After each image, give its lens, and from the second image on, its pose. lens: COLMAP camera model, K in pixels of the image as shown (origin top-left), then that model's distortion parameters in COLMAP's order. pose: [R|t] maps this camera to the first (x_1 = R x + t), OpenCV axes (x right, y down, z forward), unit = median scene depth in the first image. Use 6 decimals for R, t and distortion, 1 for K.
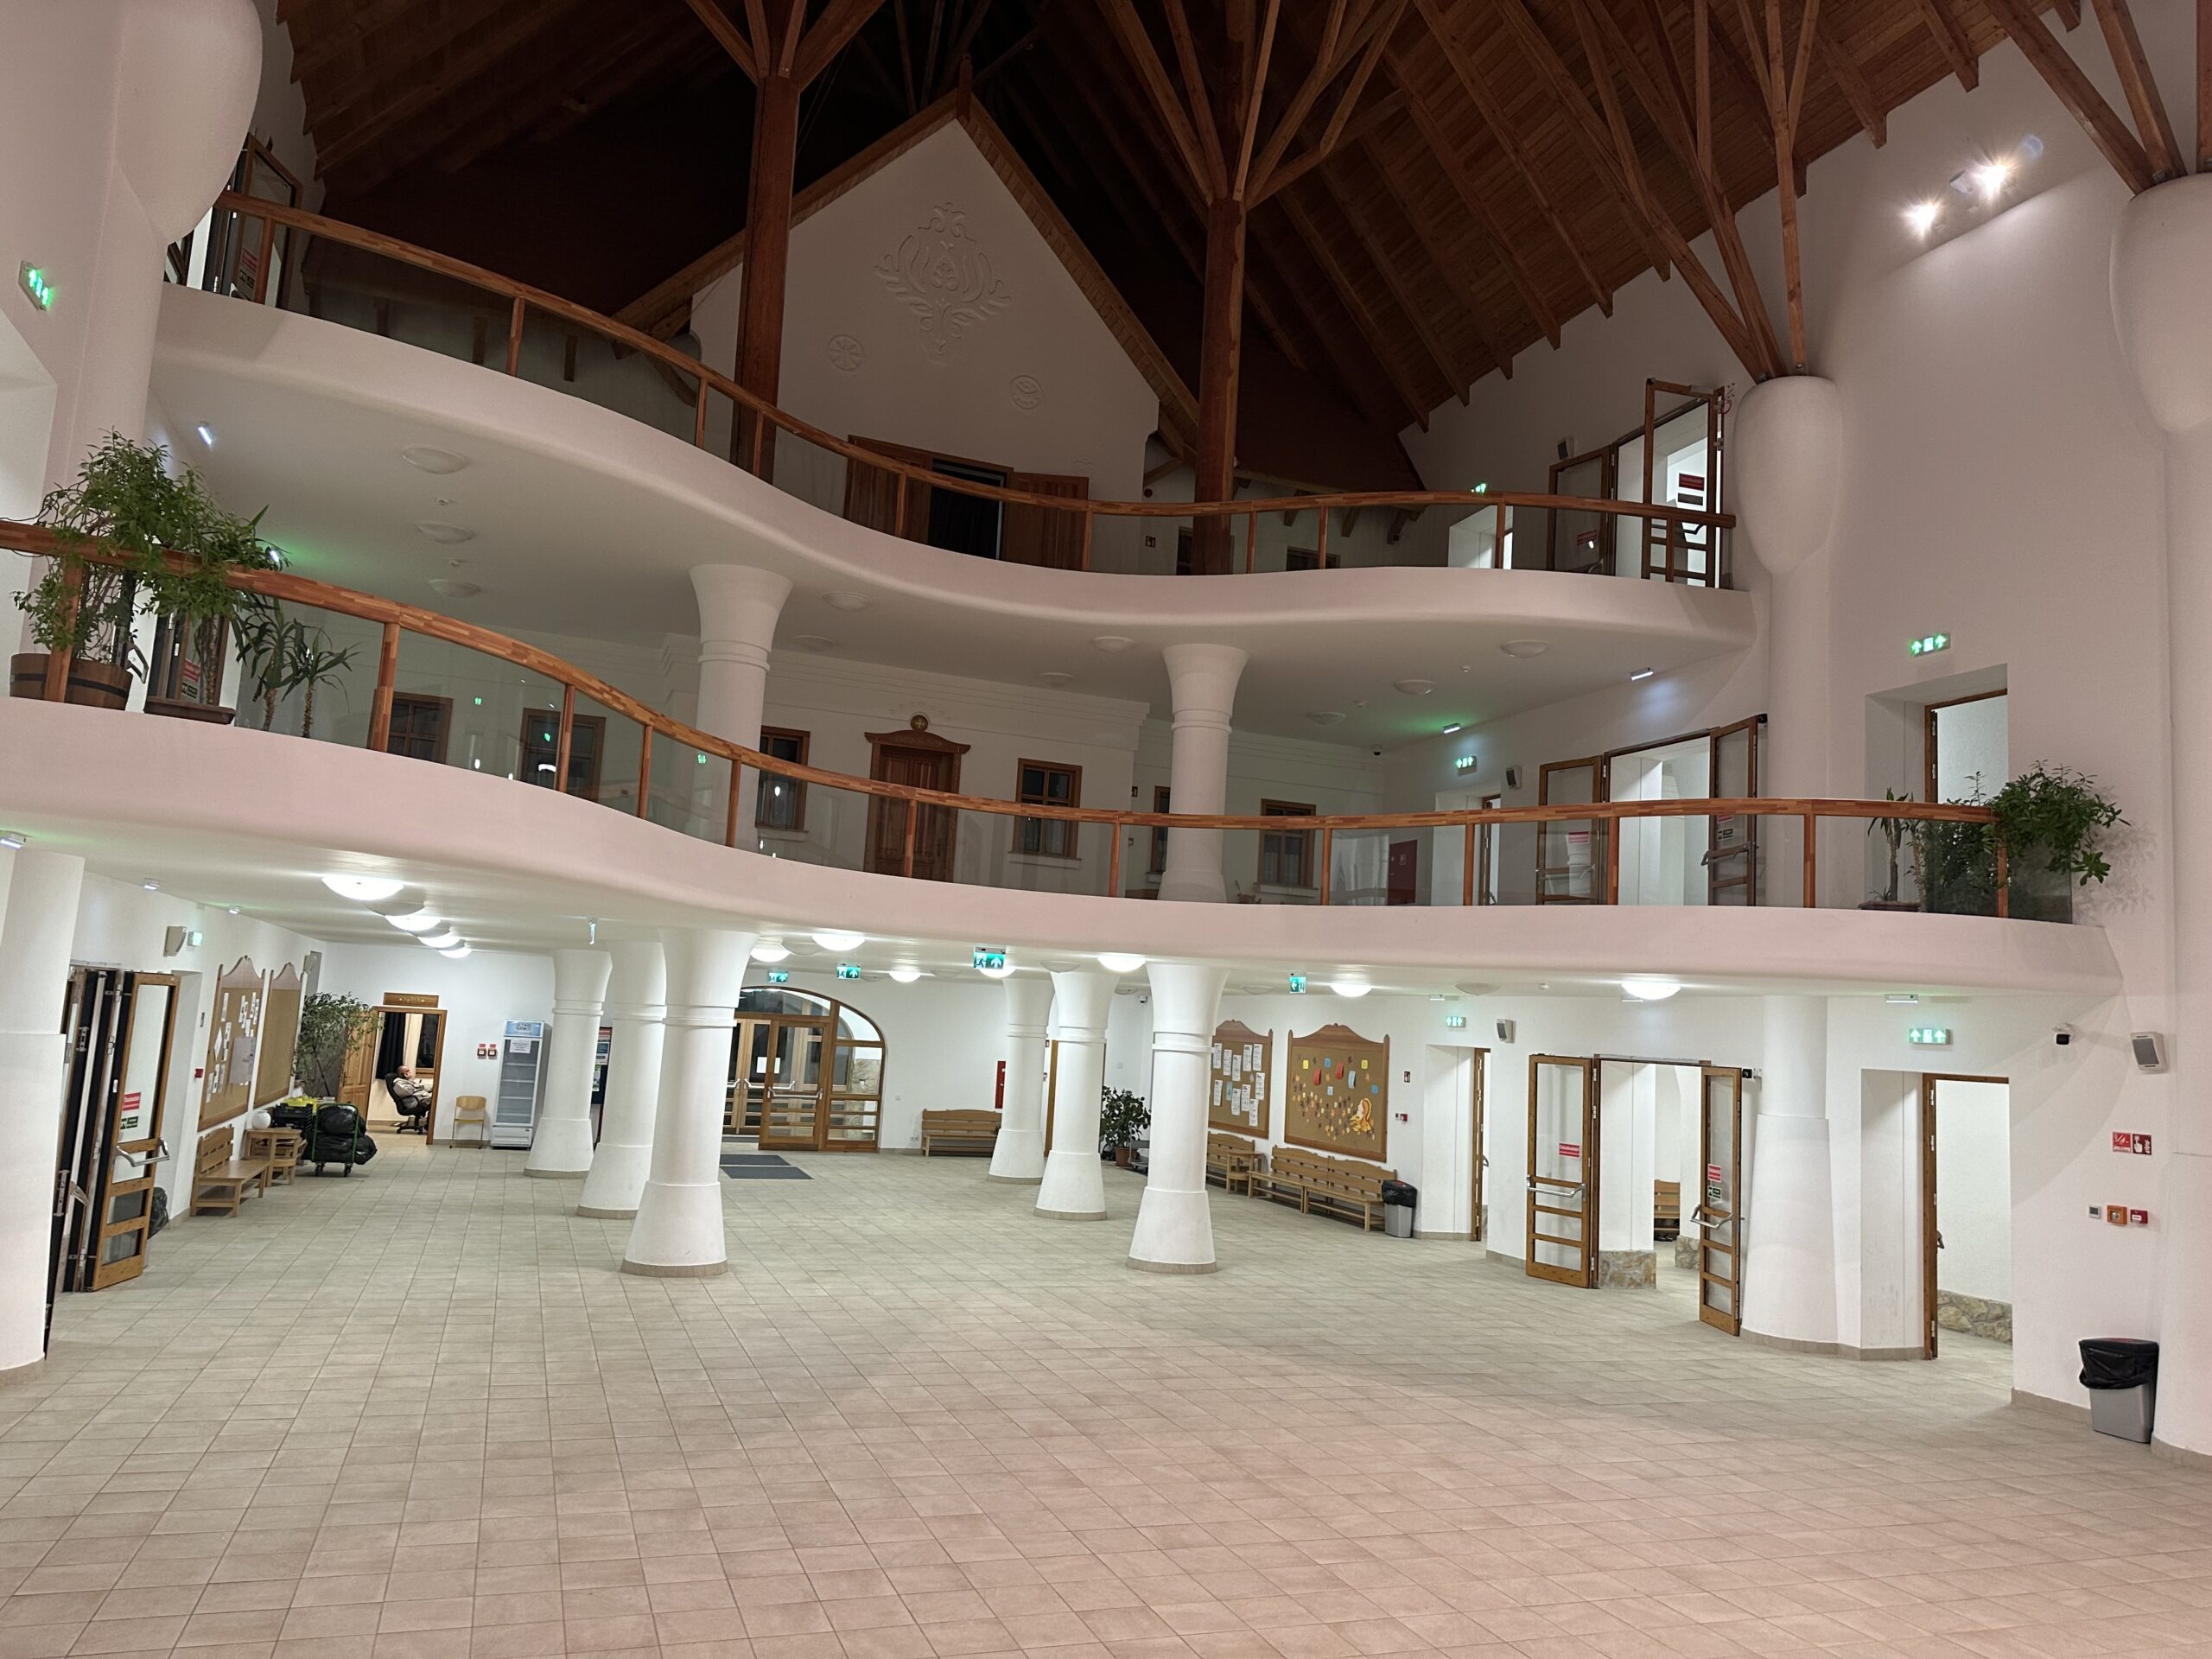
lens RADIAL K [[1563.4, 0, 1109.0], [0, 1563.4, 826.1], [0, 0, 1]] dist [0.110666, -0.134494]
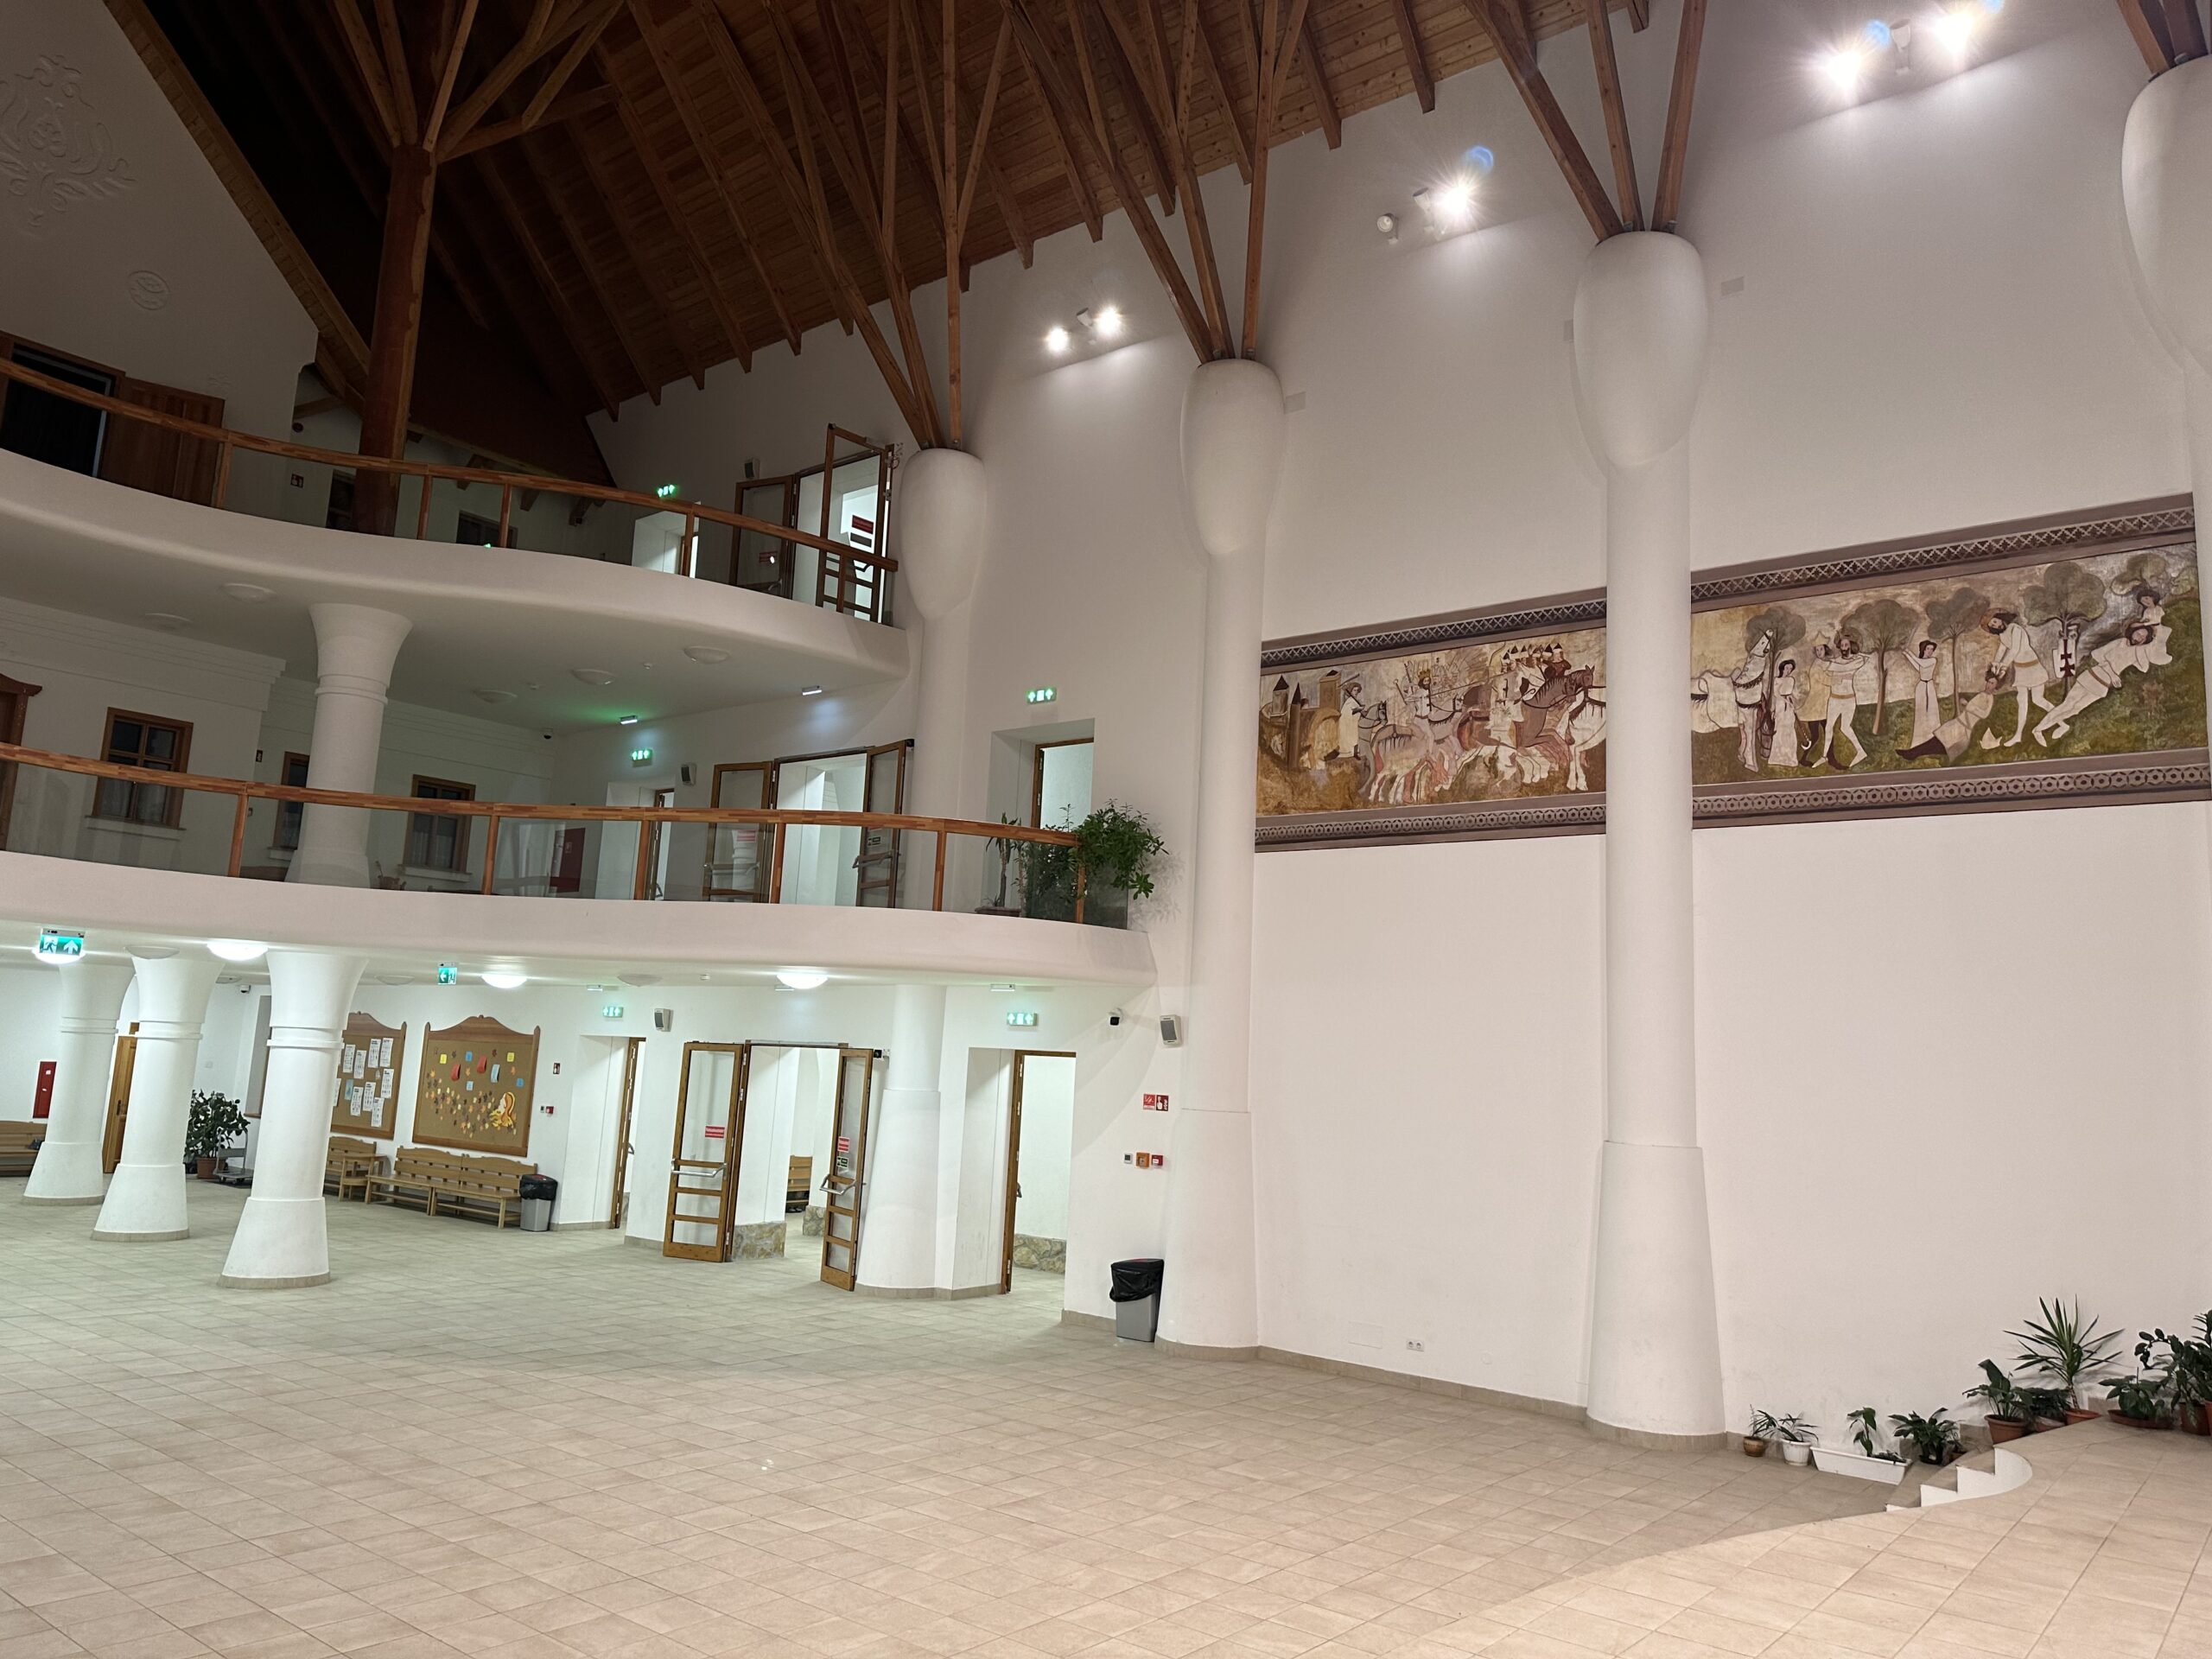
lens RADIAL K [[1563.4, 0, 1109.0], [0, 1563.4, 826.1], [0, 0, 1]] dist [0.110666, -0.134494]
pose [[0.865708, 0.057267, 0.497264, -0.017204], [-0.060725, 0.998112, -0.009227, -0.005389], [-0.496853, -0.022208, 0.867550, -0.039582]]
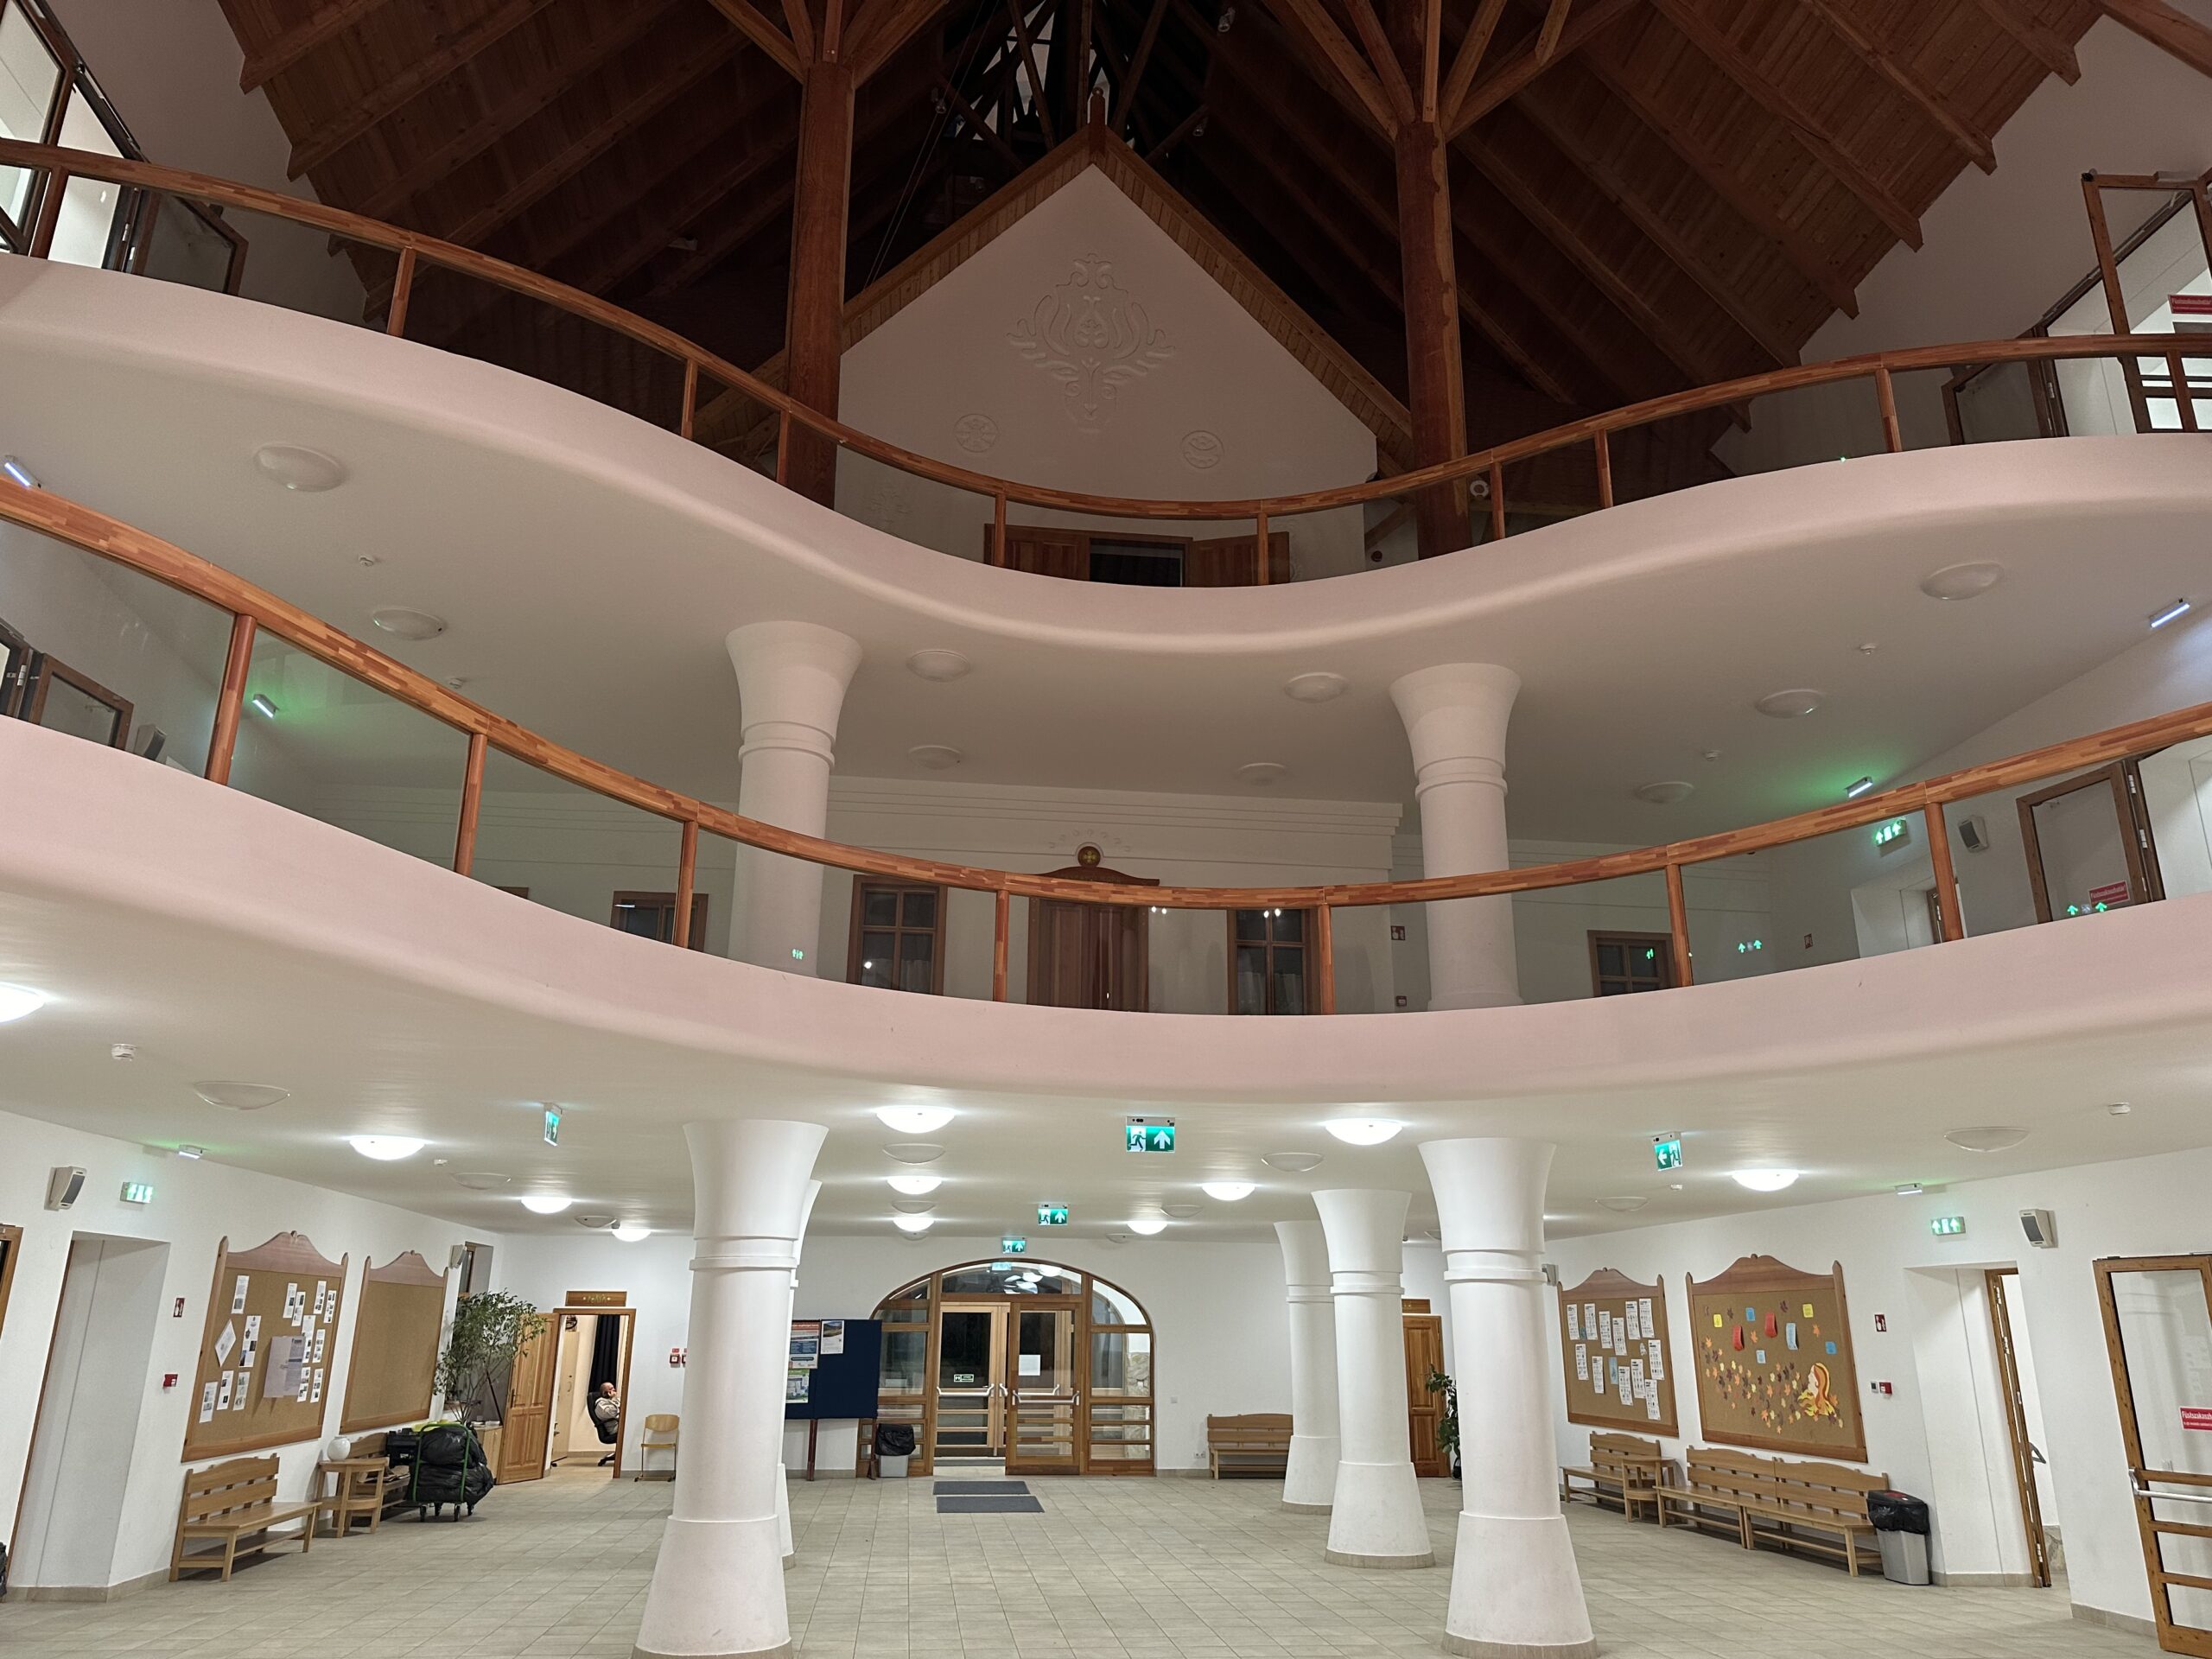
lens RADIAL K [[1550.3, 0, 1102.0], [0, 1550.3, 833.5], [0, 0, 1]] dist [0.012944, -0.010483]
pose [[0.968306, -0.123357, -0.217178, 0.054708], [0.078824, 0.976014, -0.202936, 0.086825], [0.237002, 0.179385, 0.954804, 0.352189]]
